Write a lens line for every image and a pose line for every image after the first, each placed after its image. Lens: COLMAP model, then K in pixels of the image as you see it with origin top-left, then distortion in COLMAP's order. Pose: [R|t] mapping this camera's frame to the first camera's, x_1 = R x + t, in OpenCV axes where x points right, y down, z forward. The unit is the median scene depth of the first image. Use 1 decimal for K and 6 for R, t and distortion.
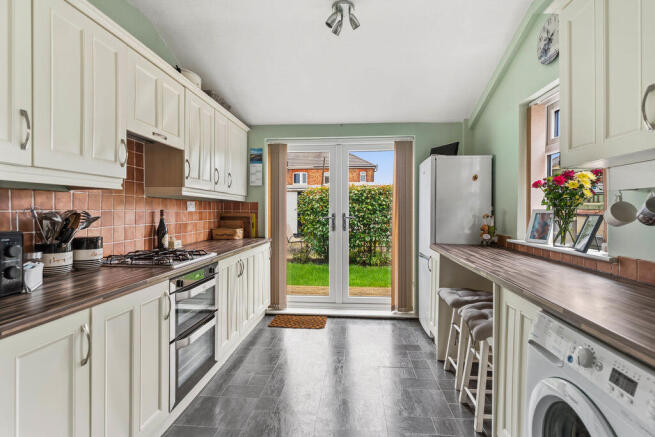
lens RADIAL K [[332.0, 0, 325.5], [0, 332.0, 213.6], [0, 0, 1]] dist [-0.003011, 0.000299]
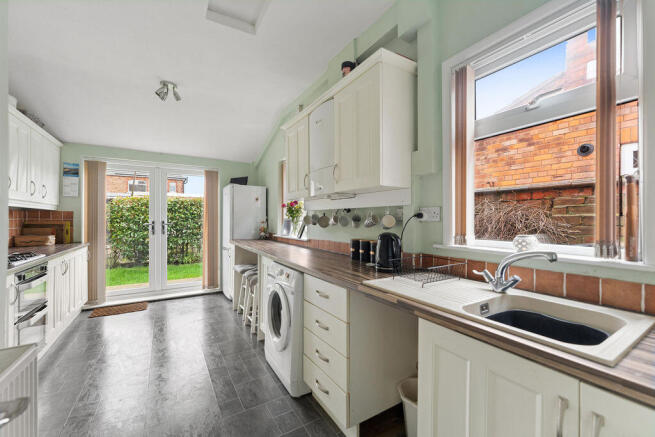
lens RADIAL K [[270.1, 0, 331.6], [0, 270.1, 217.8], [0, 0, 1]] dist [0.000455, -0.000426]
pose [[0.797919, 0.001670, 0.602763, -0.071957], [0.004540, 0.999951, -0.008781, -0.000591], [-0.602748, 0.009743, 0.797872, -0.320327]]
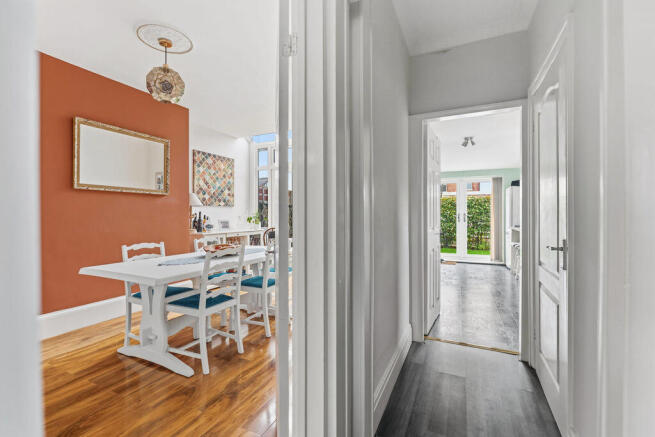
lens RADIAL K [[282.6, 0, 330.5], [0, 282.6, 218.4], [0, 0, 1]] dist [-0.000769, 0.000263]
pose [[0.942313, -0.004492, -0.334704, -0.186377], [0.004687, 0.999989, -0.000224, 0.033448], [0.334701, -0.001357, 0.942323, -1.218427]]
